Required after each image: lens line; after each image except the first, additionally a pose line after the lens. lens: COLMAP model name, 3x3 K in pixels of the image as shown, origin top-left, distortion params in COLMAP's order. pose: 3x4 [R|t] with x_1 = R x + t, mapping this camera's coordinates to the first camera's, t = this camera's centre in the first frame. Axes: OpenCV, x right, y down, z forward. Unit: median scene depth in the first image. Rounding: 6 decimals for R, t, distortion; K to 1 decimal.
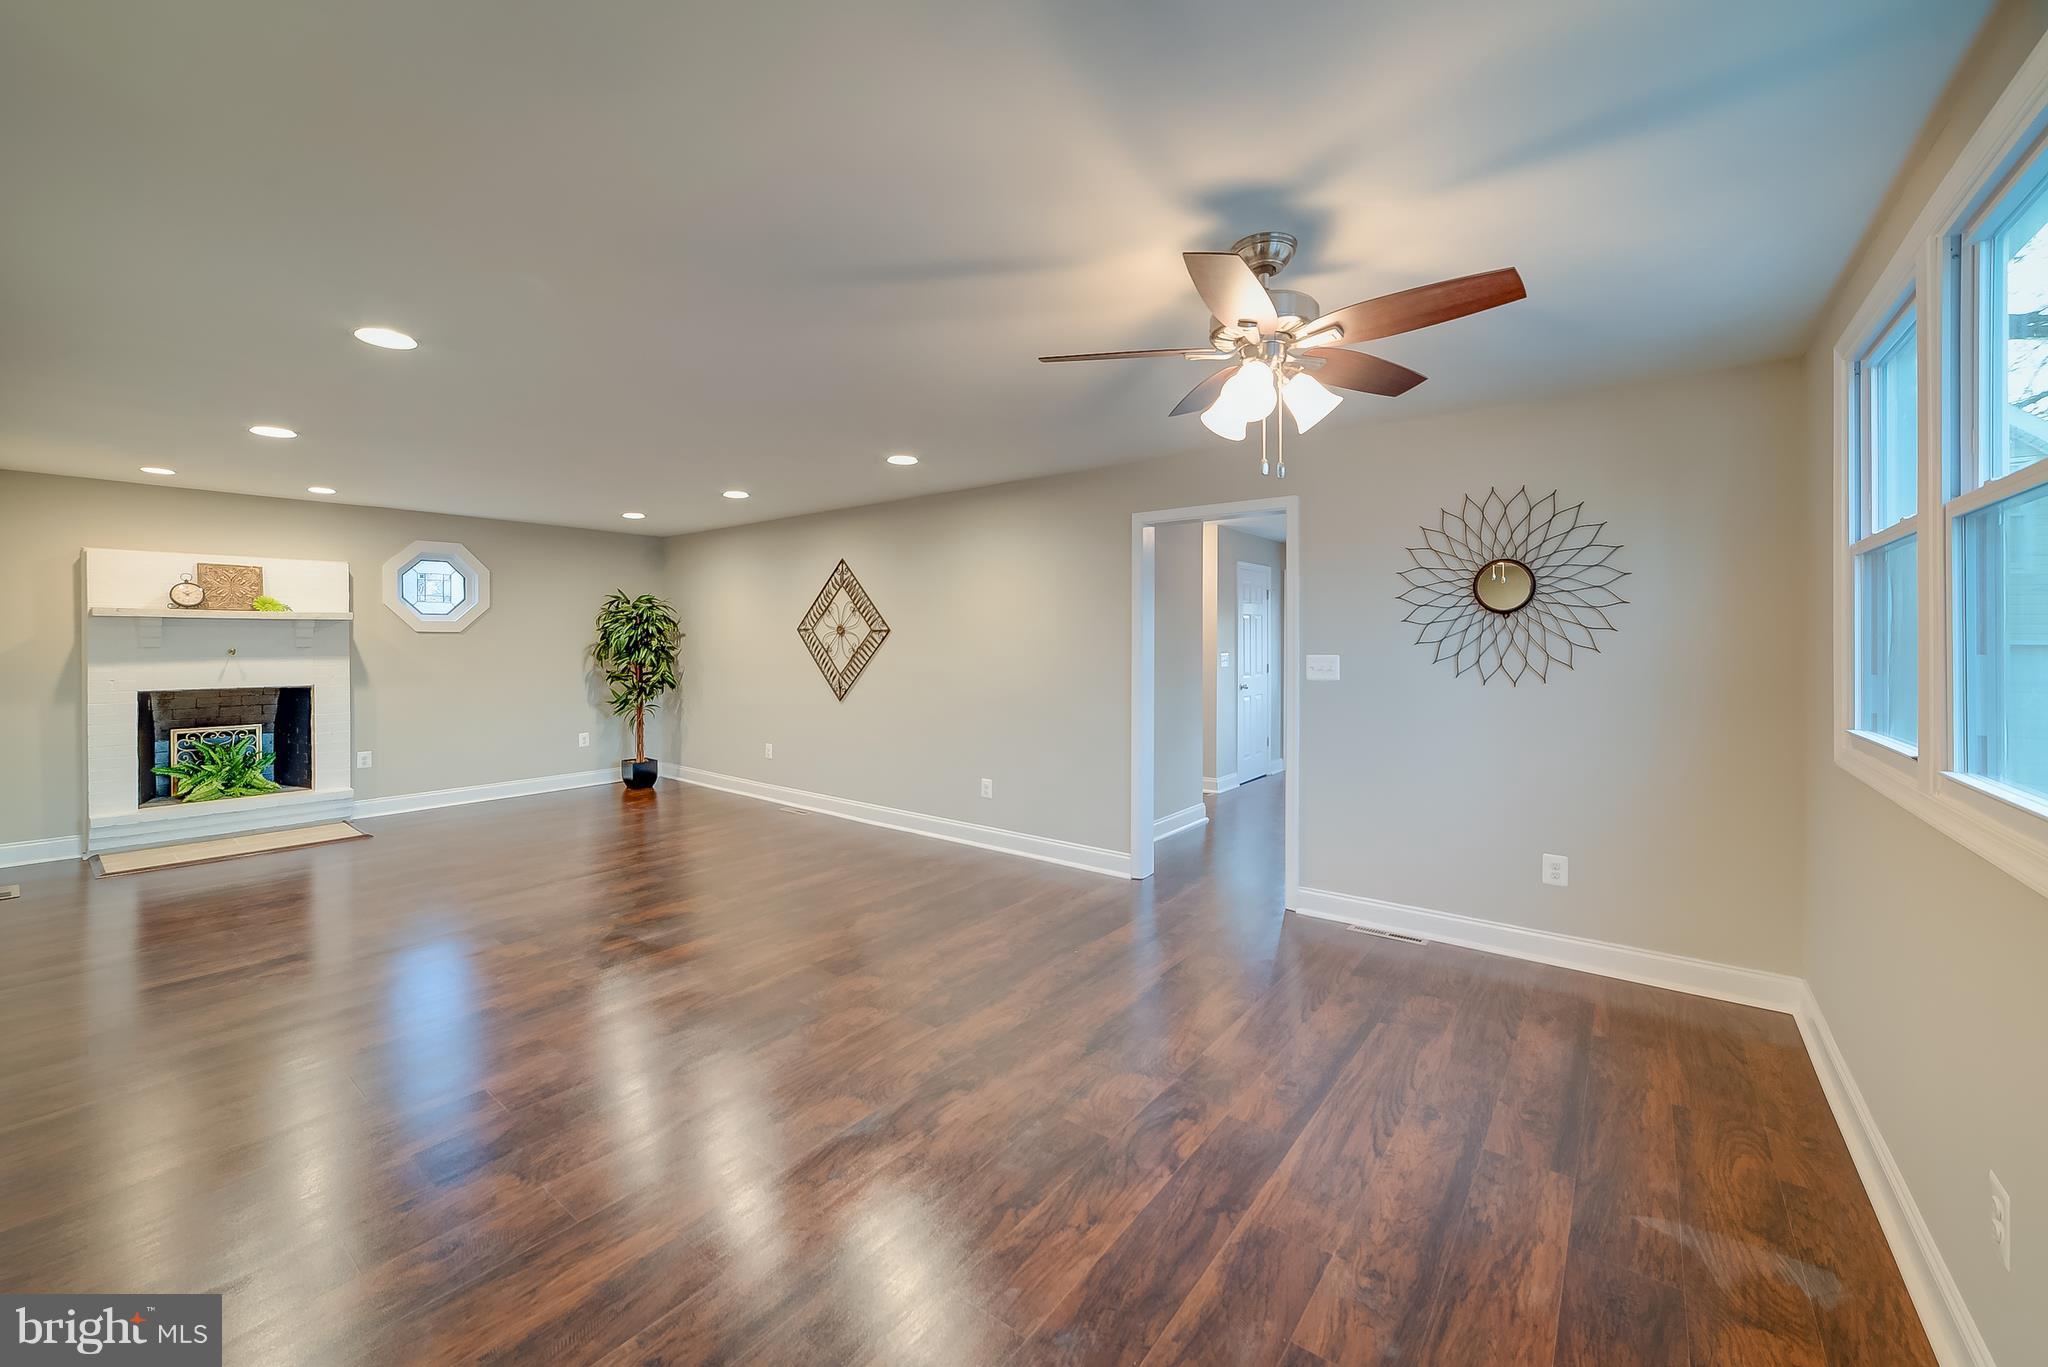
lens RADIAL K [[804.1, 0, 1027.9], [0, 804.1, 642.5], [0, 0, 1]] dist [-0.000808, 0.000054]
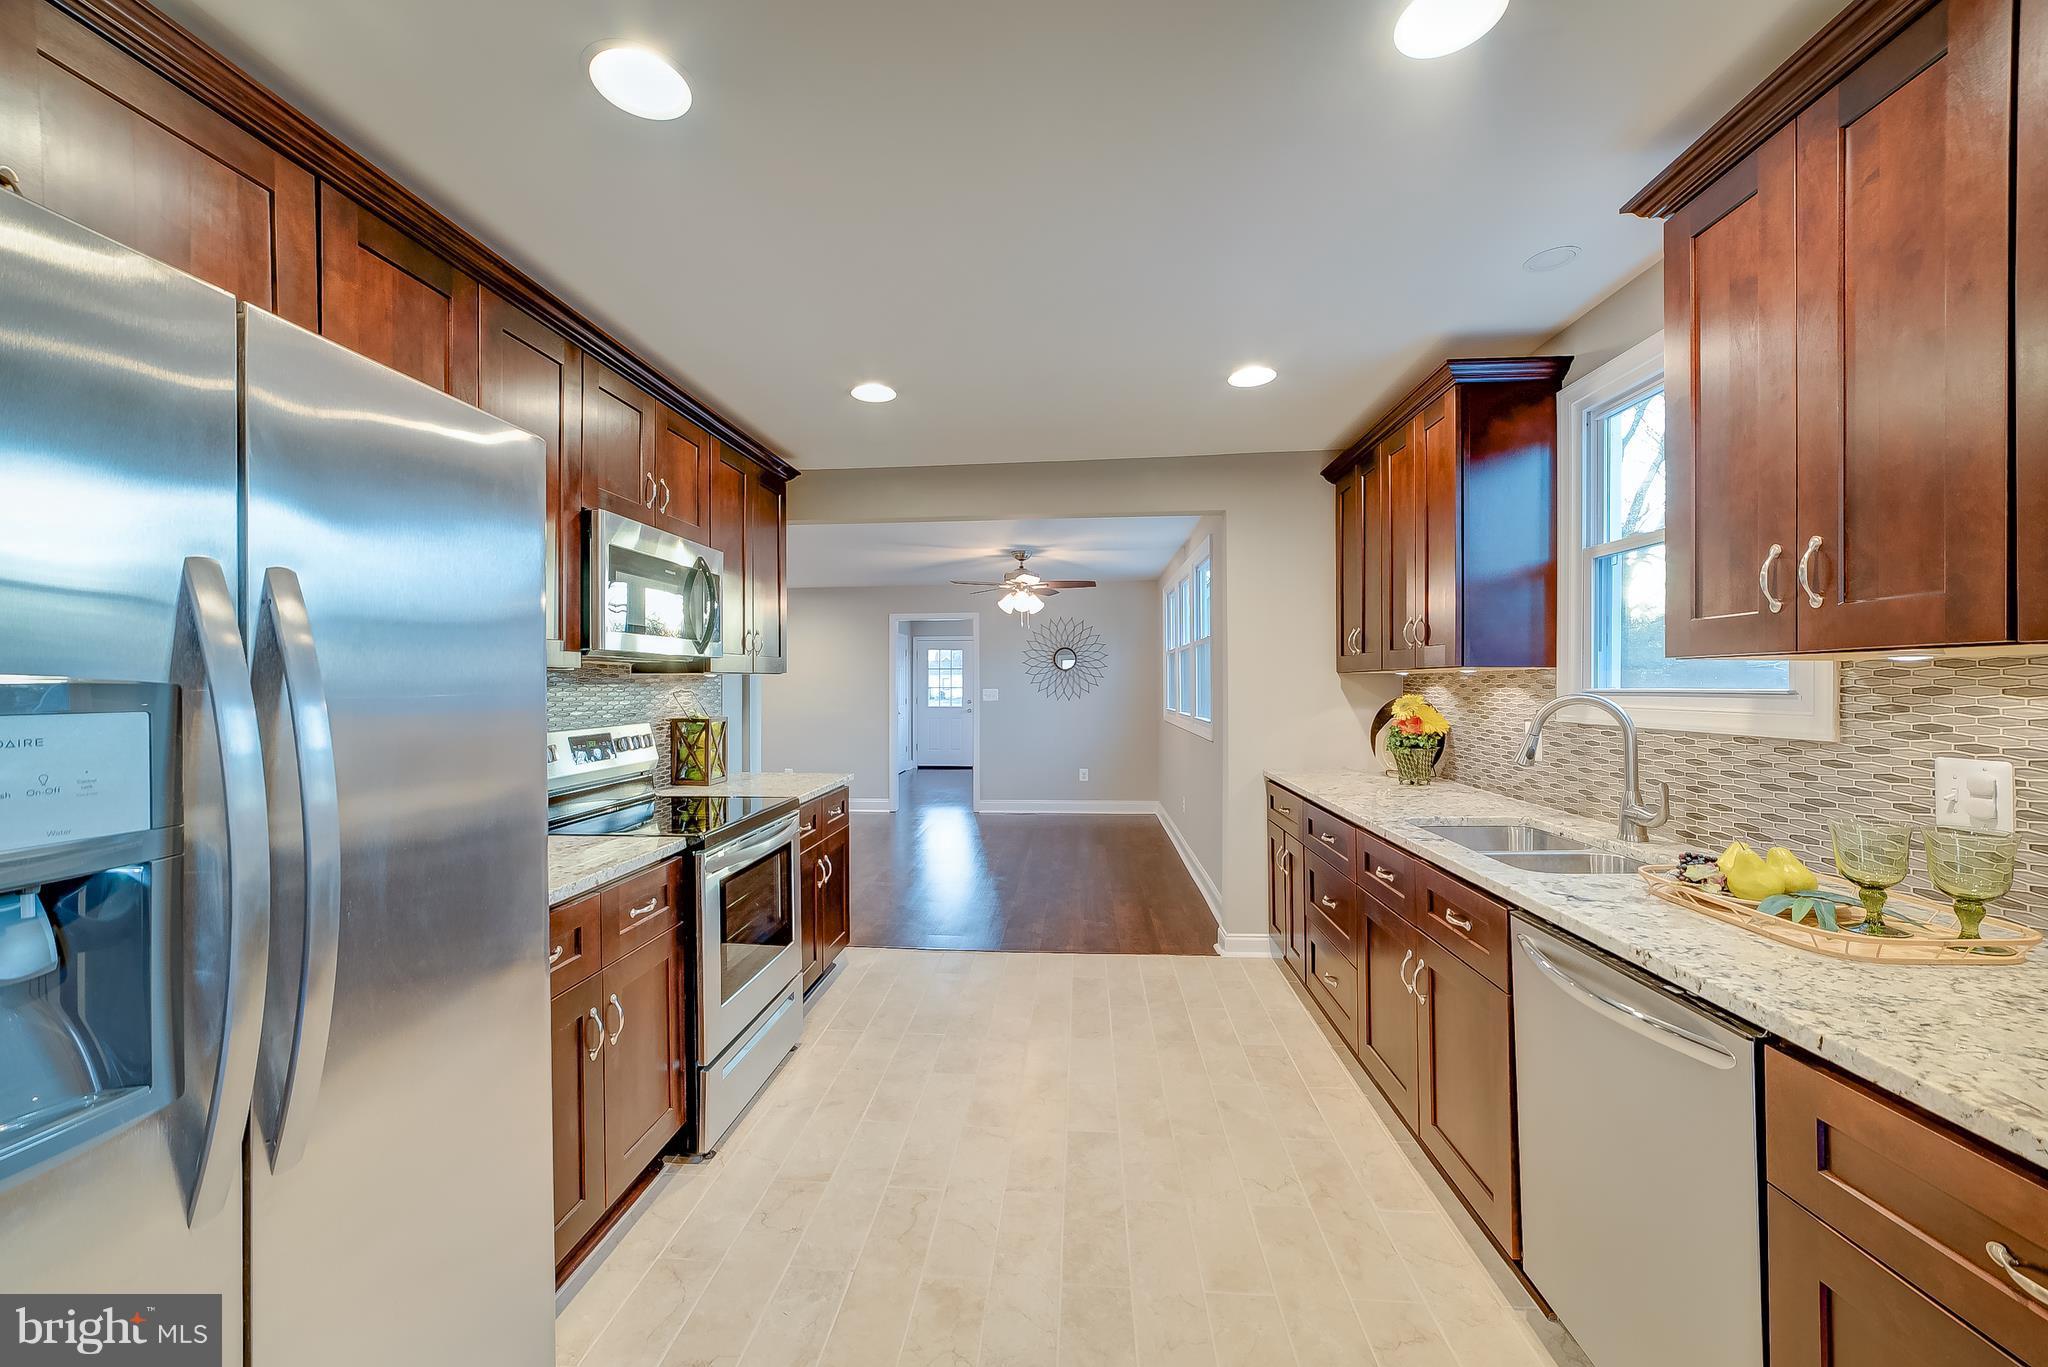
lens RADIAL K [[794.7, 0, 1024.0], [0, 794.7, 683.5], [0, 0, 1]] dist [-0.000995, 0.000208]
pose [[0.836781, -0.005421, 0.547511, -0.502707], [0.005696, 0.999983, 0.001194, -0.000270], [-0.547509, 0.002119, 0.836797, -0.568582]]
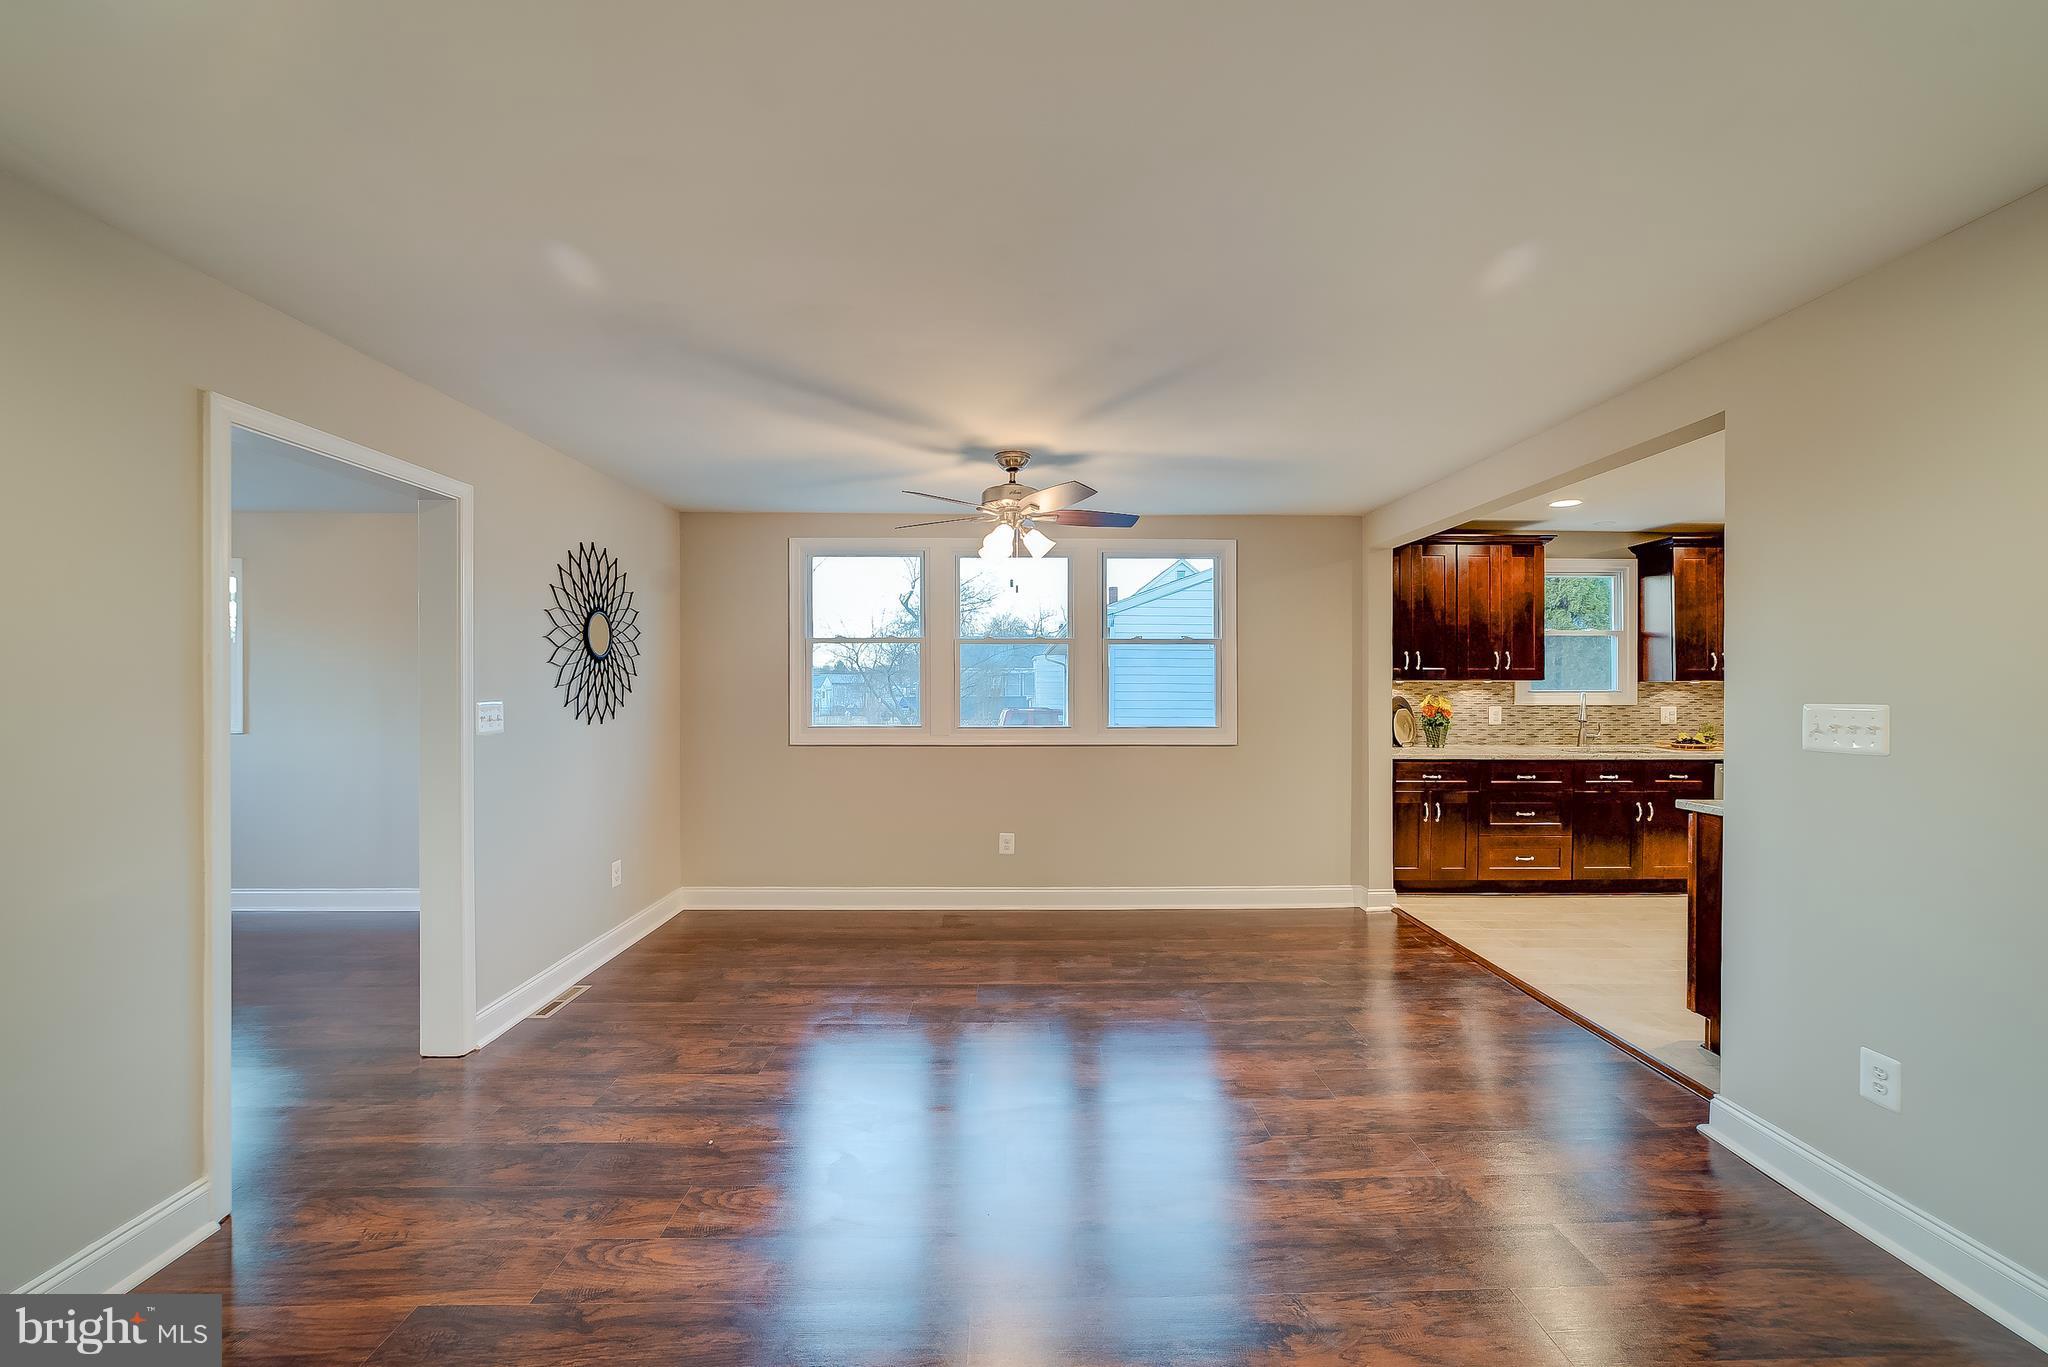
lens RADIAL K [[794.7, 0, 1024.0], [0, 794.7, 683.5], [0, 0, 1]] dist [-0.000995, 0.000208]
pose [[-0.627543, 0.003188, 0.778575, -0.398793], [-0.001260, 0.999986, -0.005110, 0.001739], [-0.778581, -0.004188, -0.627531, 0.774380]]
